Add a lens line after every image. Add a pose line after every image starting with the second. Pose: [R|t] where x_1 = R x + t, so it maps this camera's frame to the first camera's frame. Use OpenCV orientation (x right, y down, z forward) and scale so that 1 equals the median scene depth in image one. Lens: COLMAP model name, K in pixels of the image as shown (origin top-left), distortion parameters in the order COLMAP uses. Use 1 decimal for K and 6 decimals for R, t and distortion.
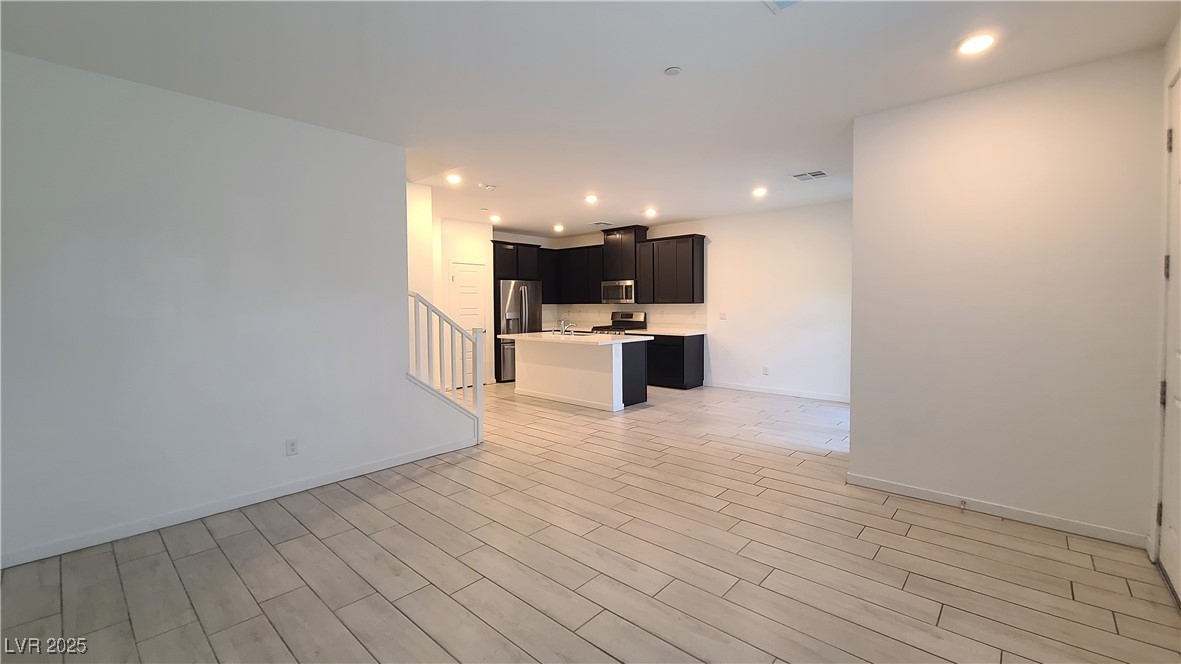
lens RADIAL K [[485.6, 0, 601.6], [0, 485.6, 326.2], [0, 0, 1]] dist [0.001527, -0.002135]
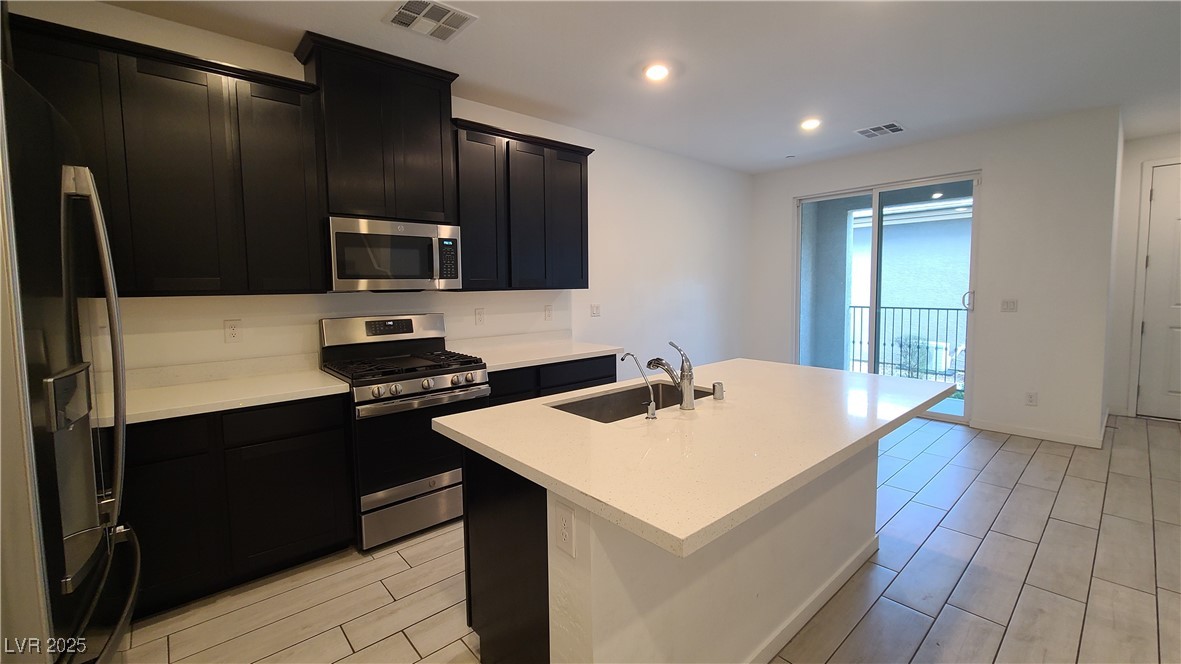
lens RADIAL K [[485.6, 0, 600.9], [0, 485.6, 323.1], [0, 0, 1]] dist [0.001527, -0.002135]
pose [[0.111106, -0.072689, 0.991147, -0.307113], [0.060826, 0.995949, 0.066223, -0.042677], [-0.991945, 0.052929, 0.115077, 0.914879]]
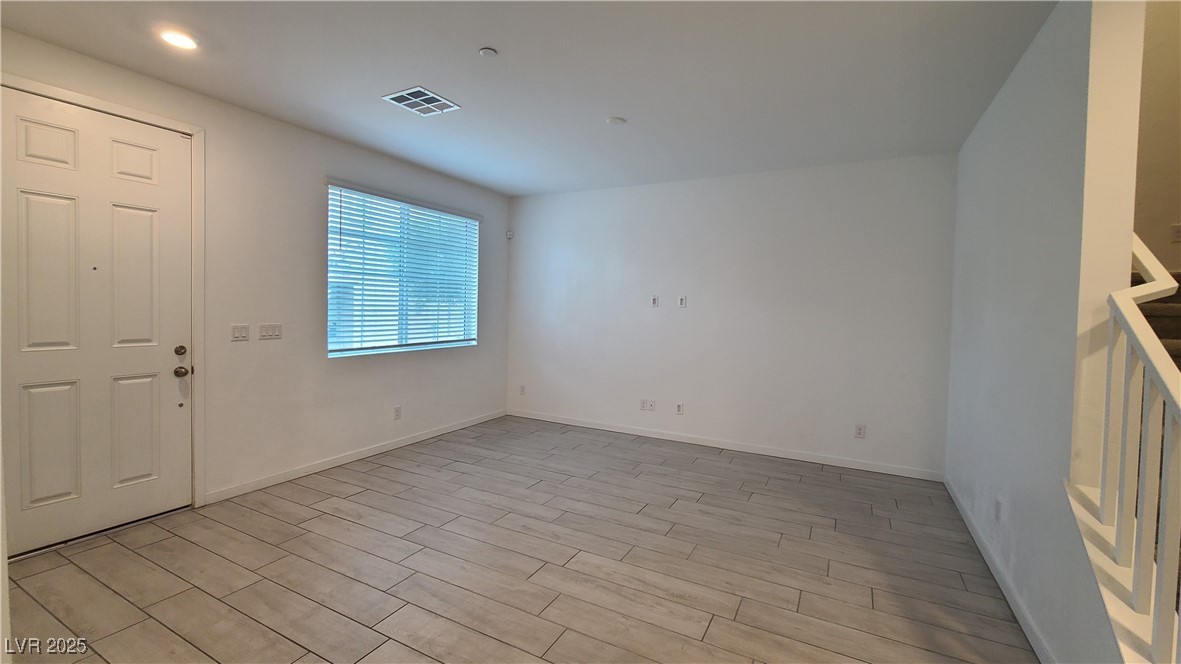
lens RADIAL K [[485.6, 0, 600.9], [0, 485.6, 323.3], [0, 0, 1]] dist [0.001527, -0.002135]
pose [[-0.969515, -0.006014, -0.244958, 0.058436], [-0.026991, 0.996236, 0.082369, -0.036312], [0.243541, 0.086470, -0.966028, 0.698482]]
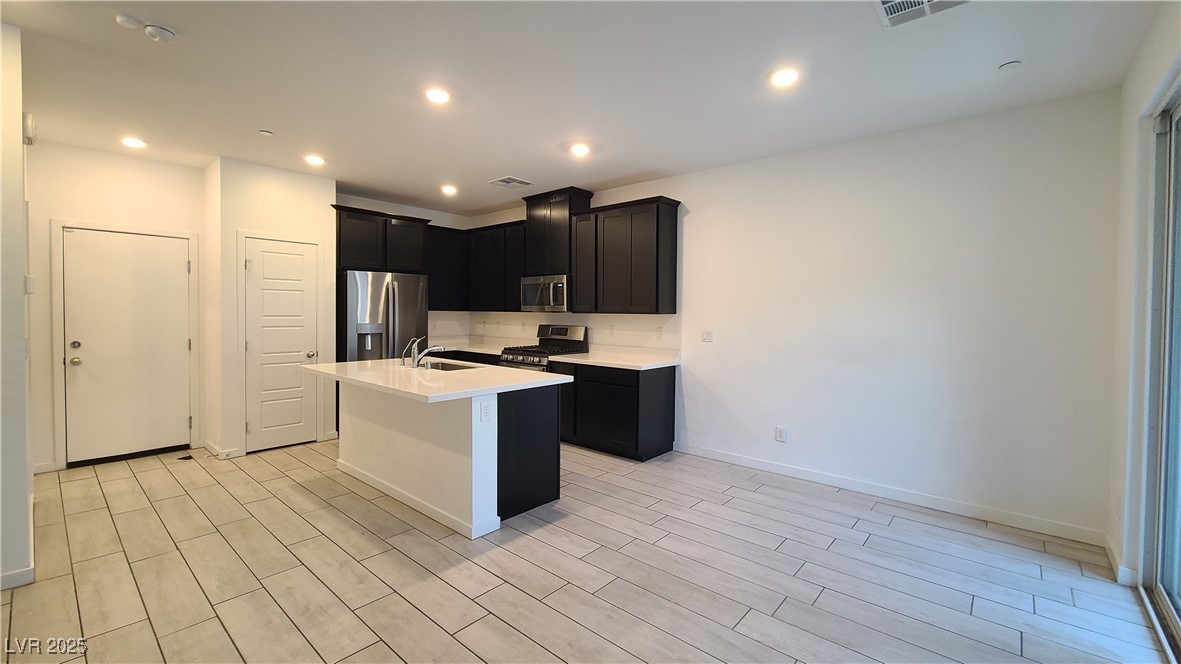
lens RADIAL K [[485.6, 0, 600.8], [0, 485.6, 322.3], [0, 0, 1]] dist [0.001527, -0.002135]
pose [[0.999724, 0.017723, 0.015415, 0.109227], [-0.017308, 0.999495, -0.026653, -0.019347], [-0.015880, 0.026379, 0.999526, 0.403208]]
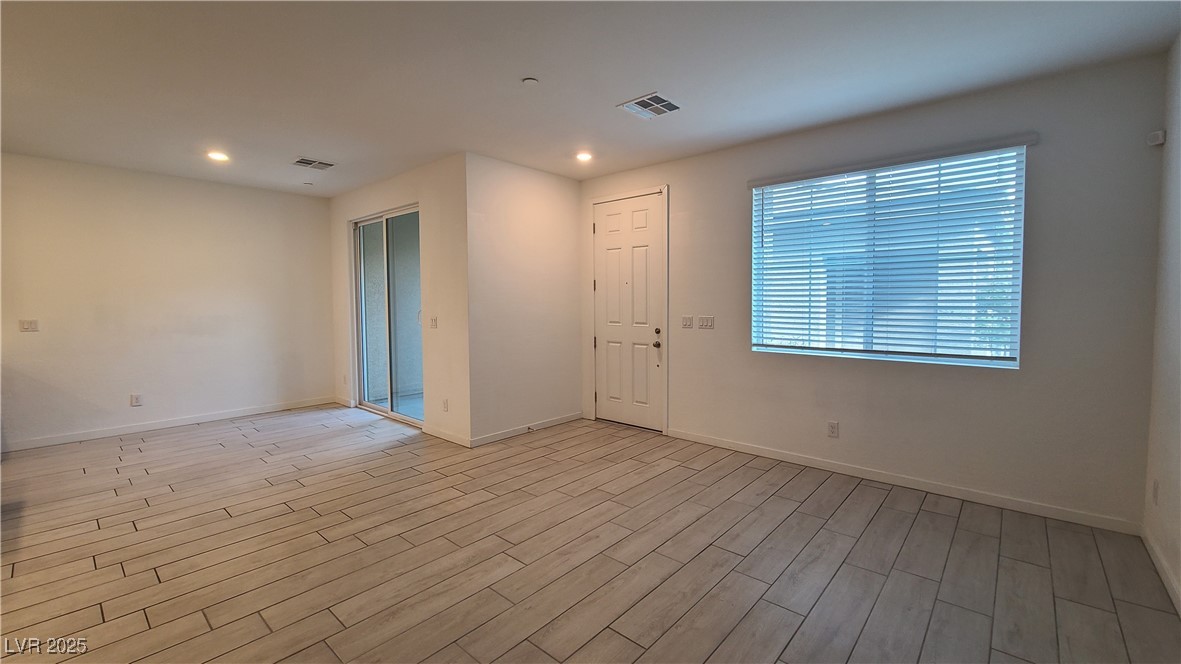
lens RADIAL K [[485.6, 0, 599.3], [0, 485.6, 325.9], [0, 0, 1]] dist [0.001527, -0.002135]
pose [[-0.005431, -0.050750, 0.998697, -0.331345], [0.051080, 0.997393, 0.050962, -0.014686], [-0.998680, 0.051290, -0.002825, 0.310599]]
